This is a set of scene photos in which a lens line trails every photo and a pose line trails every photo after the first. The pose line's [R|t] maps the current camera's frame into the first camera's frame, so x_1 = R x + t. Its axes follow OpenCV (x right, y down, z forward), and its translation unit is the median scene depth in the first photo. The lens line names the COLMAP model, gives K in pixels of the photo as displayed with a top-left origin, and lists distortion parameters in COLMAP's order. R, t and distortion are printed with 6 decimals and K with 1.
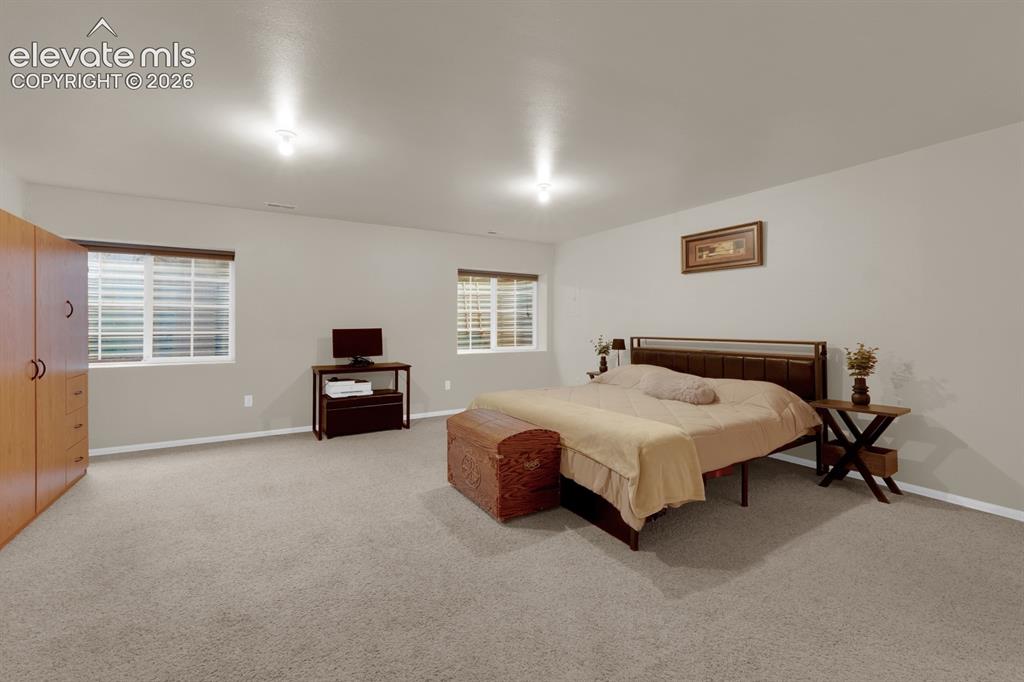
lens RADIAL K [[431.4, 0, 510.8], [0, 431.4, 324.0], [0, 0, 1]] dist [-0.000121, -0.000045]
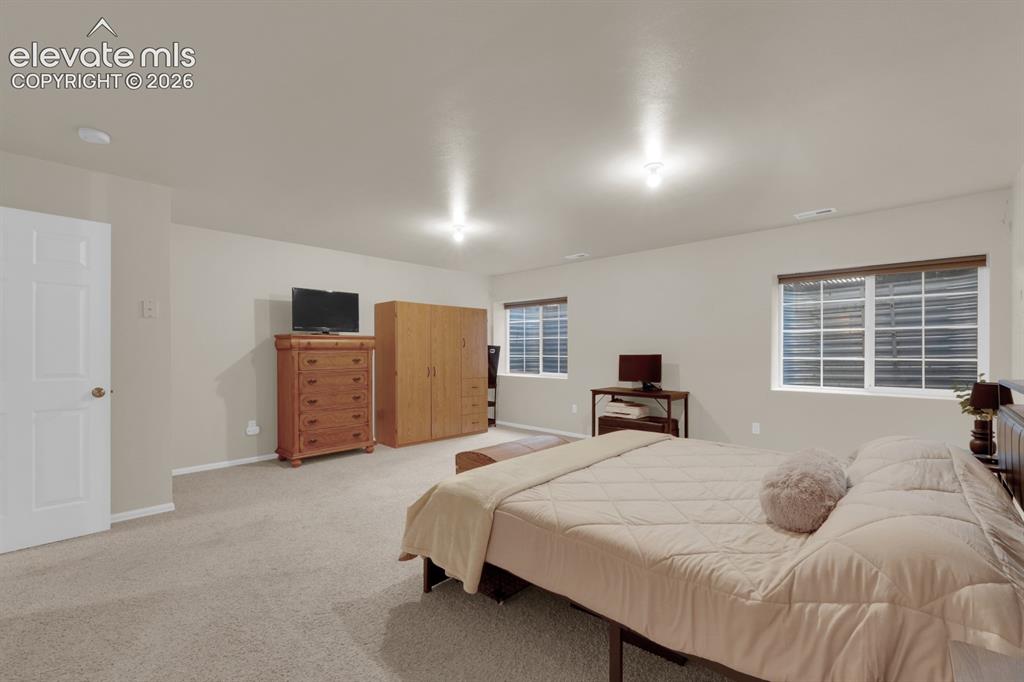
lens RADIAL K [[441.7, 0, 510.9], [0, 441.7, 347.4], [0, 0, 1]] dist [0.000409, 0.000007]
pose [[0.263960, -0.005723, -0.964517, 0.582464], [0.001628, 0.999984, -0.005488, -0.001605], [0.964532, -0.000121, 0.263965, 0.413202]]
